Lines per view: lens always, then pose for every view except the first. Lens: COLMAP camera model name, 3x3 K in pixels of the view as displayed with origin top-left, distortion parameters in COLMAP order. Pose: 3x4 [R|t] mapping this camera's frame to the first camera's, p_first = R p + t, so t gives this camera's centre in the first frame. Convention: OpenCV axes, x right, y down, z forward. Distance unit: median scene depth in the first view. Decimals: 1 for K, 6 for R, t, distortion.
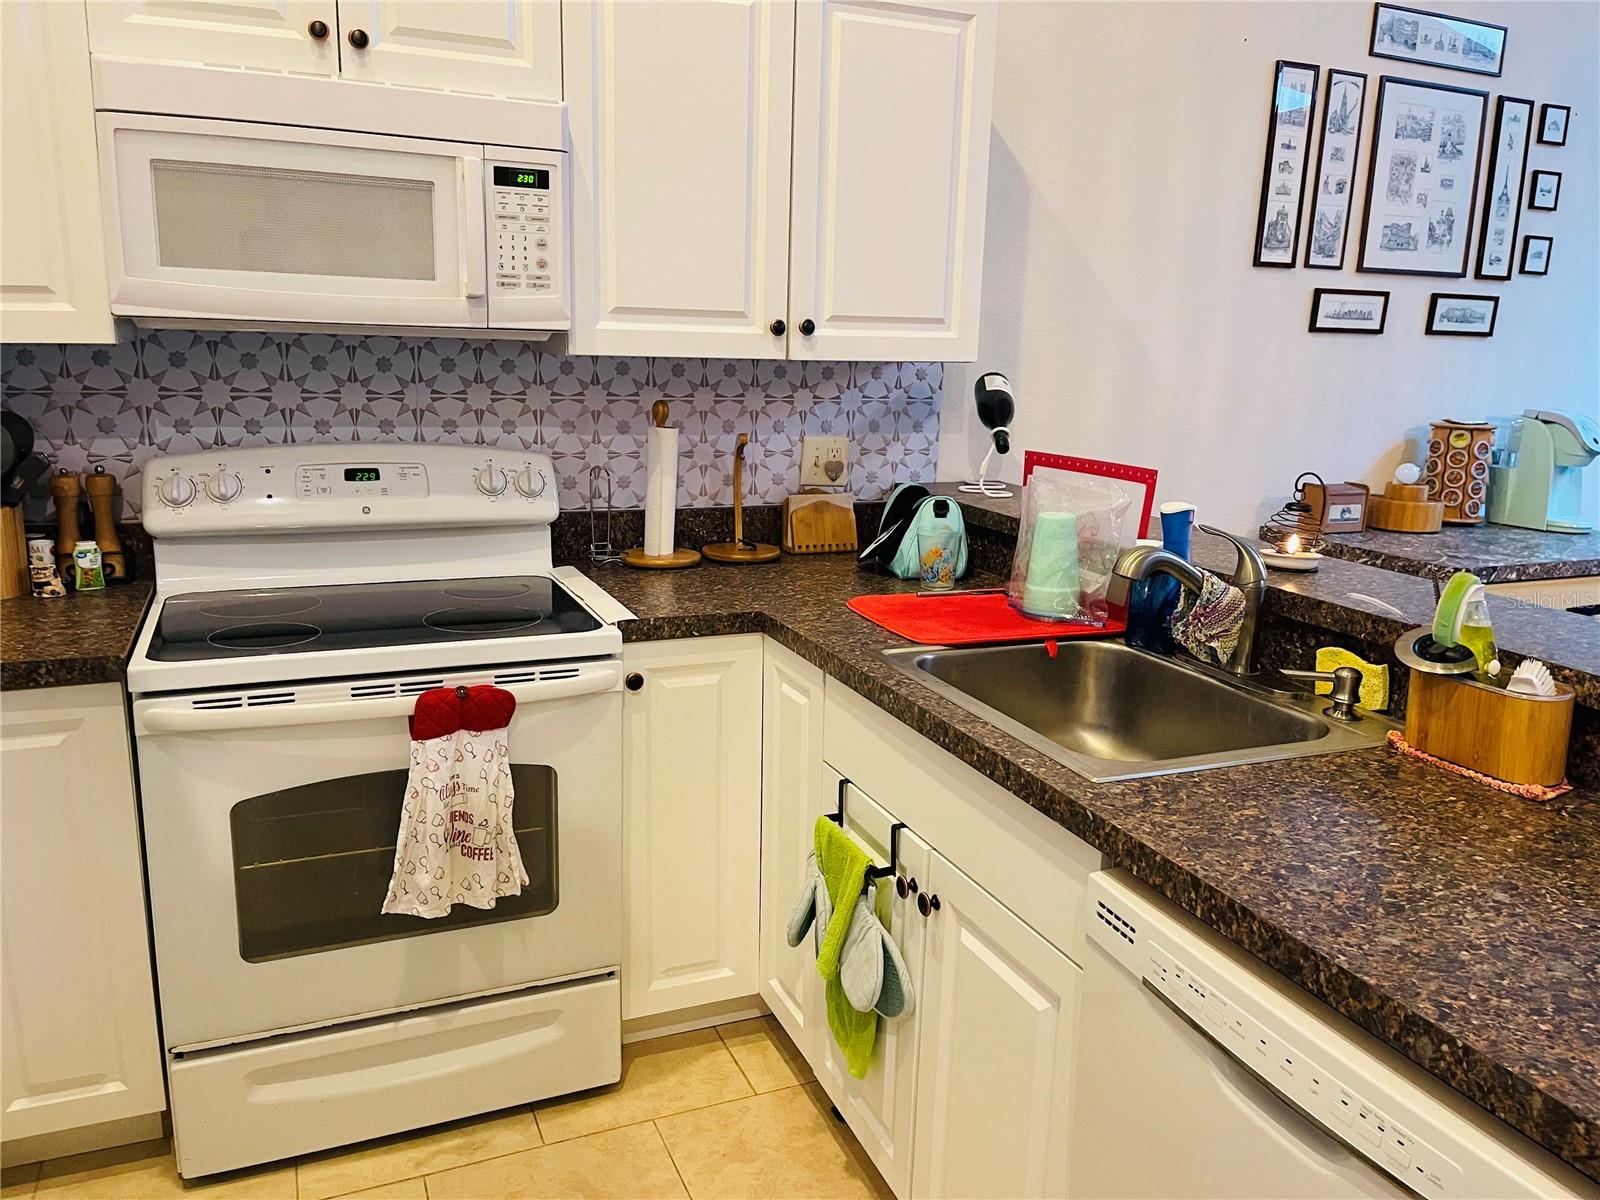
lens RADIAL K [[1225.4, 0, 797.5], [0, 1225.4, 619.3], [0, 0, 1]] dist [0.057340, -0.064700]
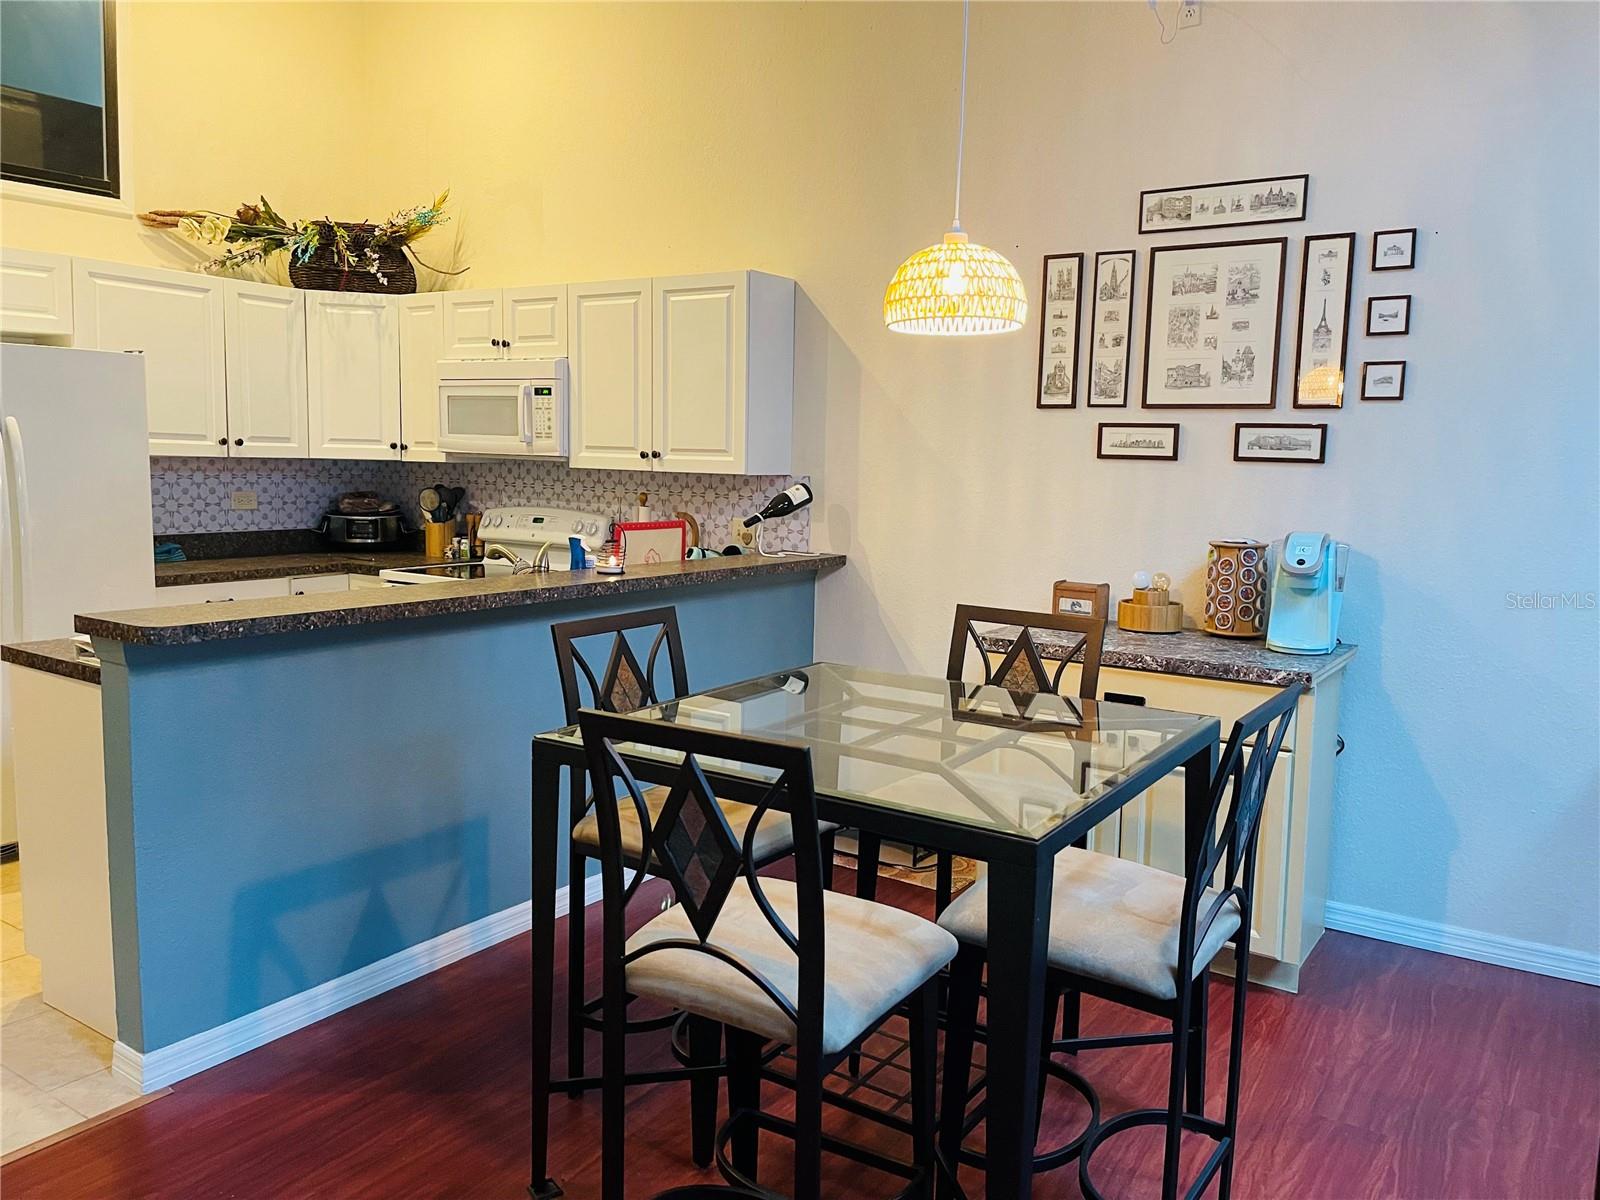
lens RADIAL K [[1195.5, 0, 790.4], [0, 1195.5, 598.9], [0, 0, 1]] dist [0.060667, -0.063490]
pose [[0.545484, 0.087745, -0.833516, 1.786002], [-0.200433, 0.979305, -0.028078, -0.007503], [0.813802, 0.182380, 0.551782, 0.194639]]
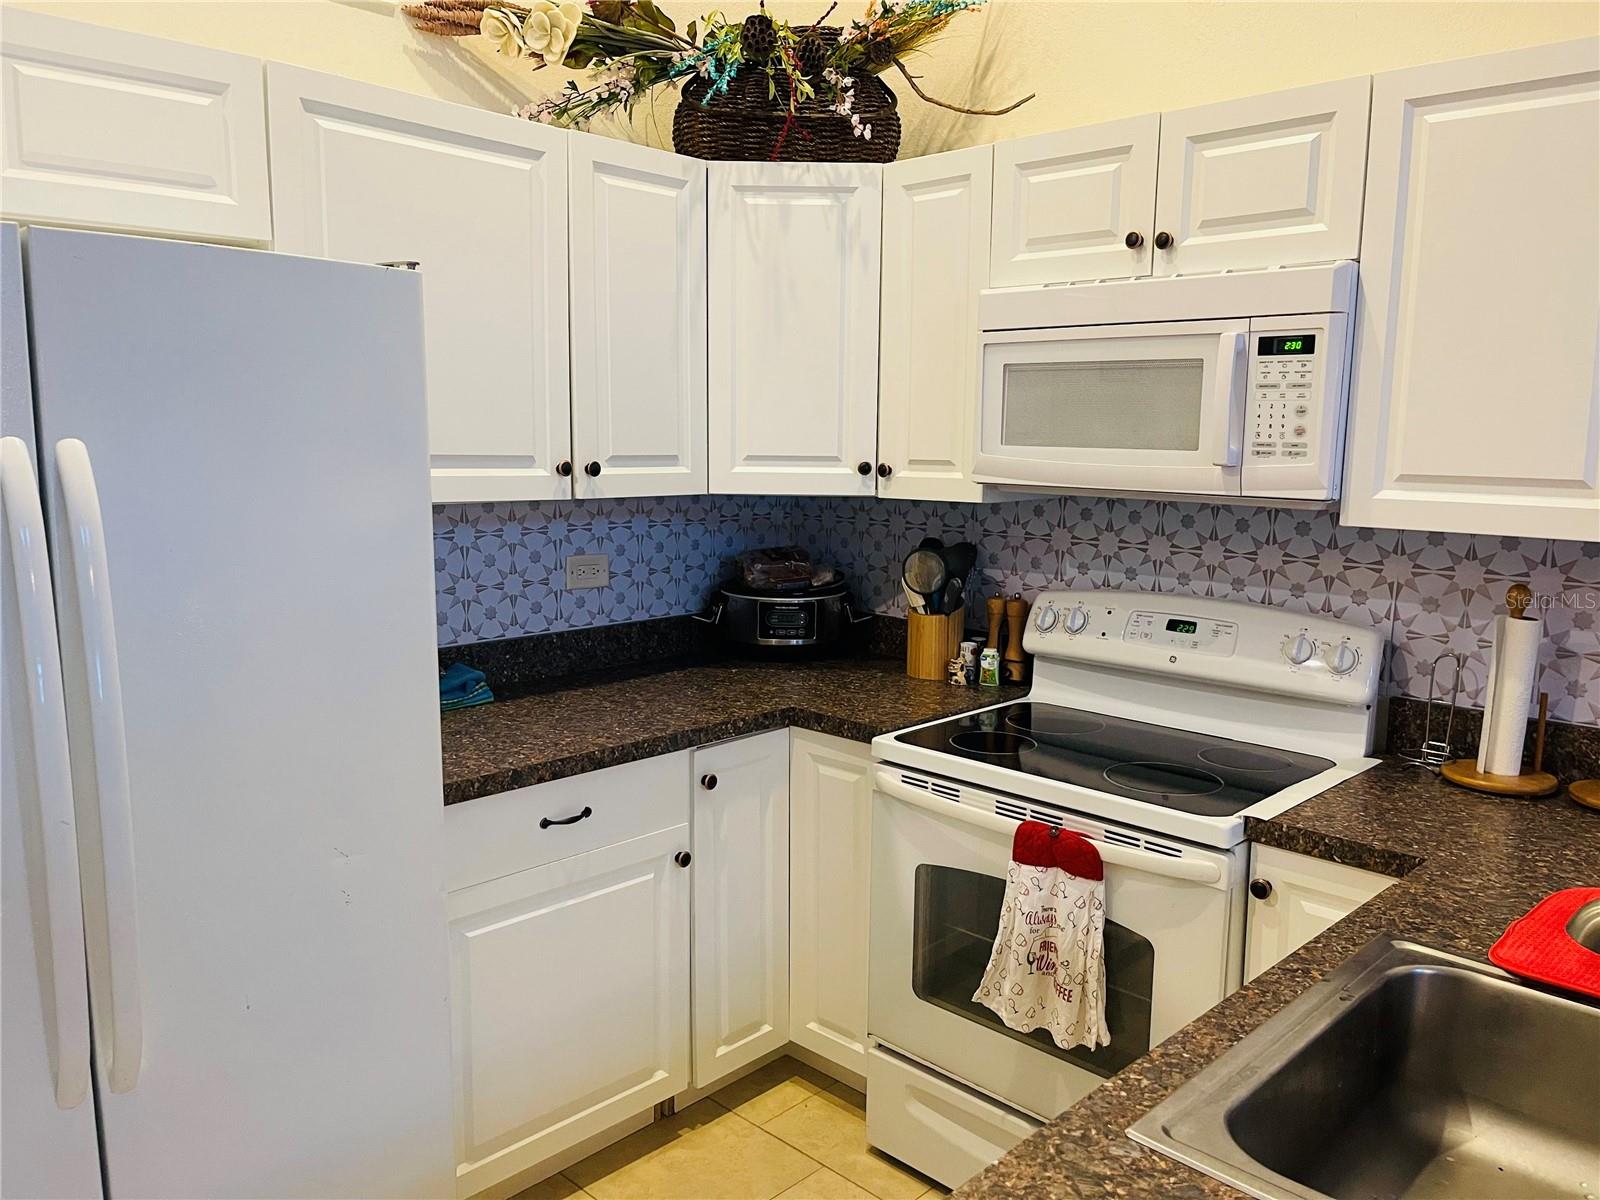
lens RADIAL K [[1217.6, 0, 791.0], [0, 1217.6, 624.7], [0, 0, 1]] dist [0.084804, -0.110288]
pose [[0.378677, 0.127648, -0.916684, 0.500735], [-0.213440, 0.975791, 0.047708, -0.099717], [0.900582, 0.177591, 0.396754, 0.284637]]
